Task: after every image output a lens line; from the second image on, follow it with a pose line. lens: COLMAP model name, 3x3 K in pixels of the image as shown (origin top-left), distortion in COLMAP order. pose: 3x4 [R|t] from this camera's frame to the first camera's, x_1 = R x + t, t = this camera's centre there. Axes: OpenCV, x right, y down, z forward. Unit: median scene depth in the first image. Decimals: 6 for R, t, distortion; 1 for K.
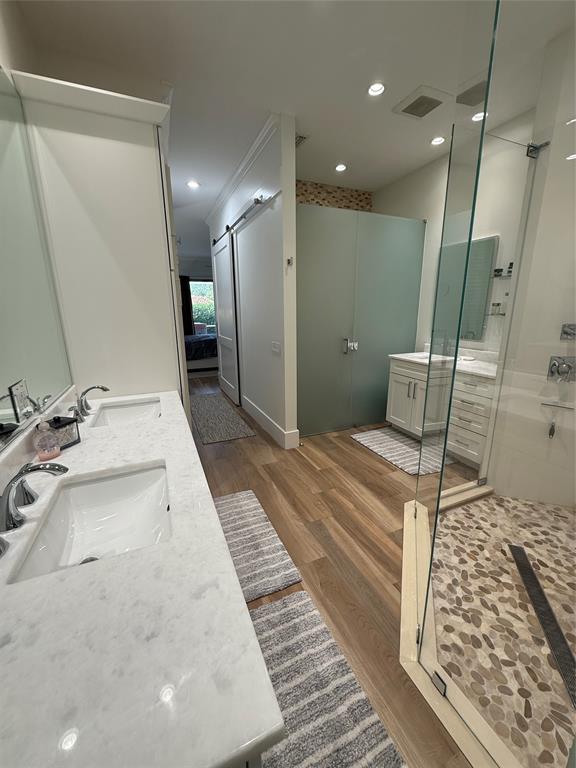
lens RADIAL K [[306.6, 0, 286.5], [0, 306.6, 384.8], [0, 0, 1]] dist [0.002675, -0.000775]
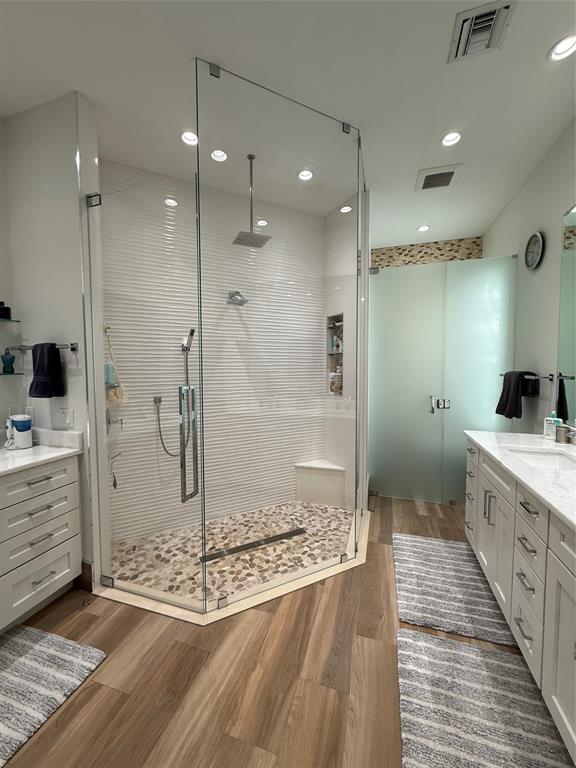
lens RADIAL K [[306.6, 0, 287.9], [0, 306.6, 381.7], [0, 0, 1]] dist [0.002675, -0.000775]
pose [[-0.756374, -0.023627, 0.653713, -0.267168], [0.166826, 0.959335, 0.227698, -0.351695], [-0.632509, 0.281281, -0.721674, 1.477376]]
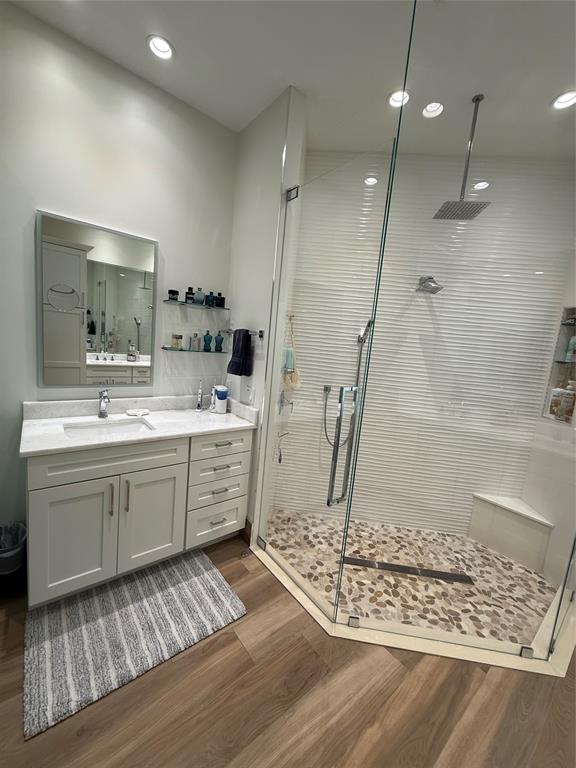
lens RADIAL K [[306.6, 0, 288.2], [0, 306.6, 381.7], [0, 0, 1]] dist [0.002675, -0.000775]
pose [[-0.270340, -0.146237, 0.951594, -0.198581], [0.142989, 0.971337, 0.189893, -0.377399], [-0.952087, 0.187403, -0.241681, 1.376904]]
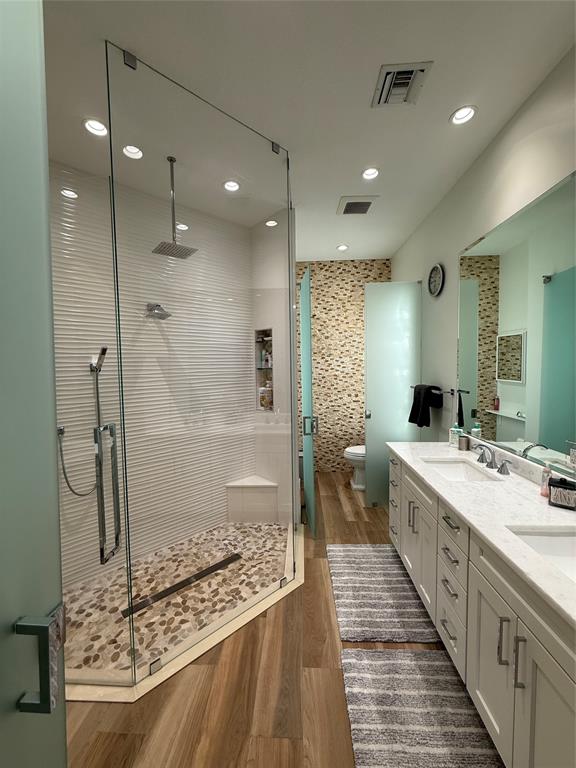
lens RADIAL K [[306.6, 0, 288.0], [0, 306.6, 381.6], [0, 0, 1]] dist [0.002675, -0.000775]
pose [[-0.899180, -0.002600, 0.437572, -0.201818], [0.127419, 0.955092, 0.267513, -0.432896], [-0.418617, 0.296297, -0.858468, 1.450283]]
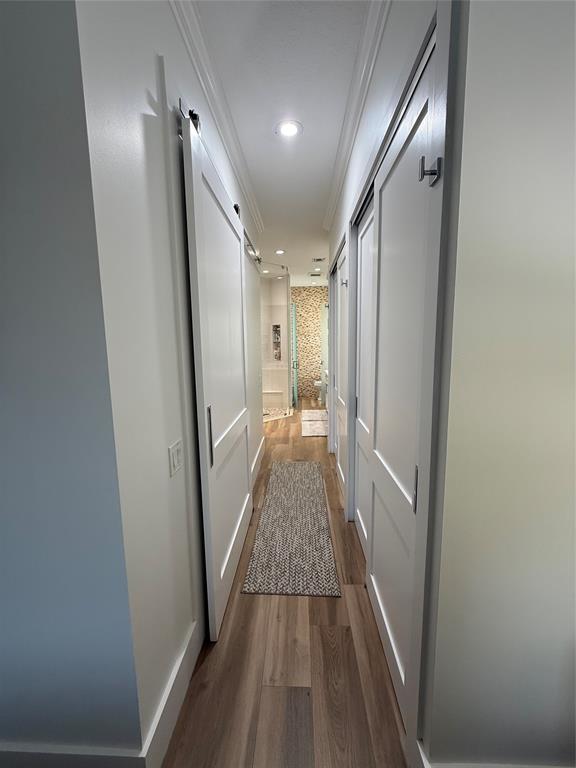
lens RADIAL K [[306.6, 0, 287.5], [0, 306.6, 383.9], [0, 0, 1]] dist [0.002675, -0.000775]
pose [[-0.900086, -0.039512, 0.433917, -1.145794], [0.124758, 0.930811, 0.343549, -0.877828], [-0.417470, 0.363358, -0.832881, 3.350678]]
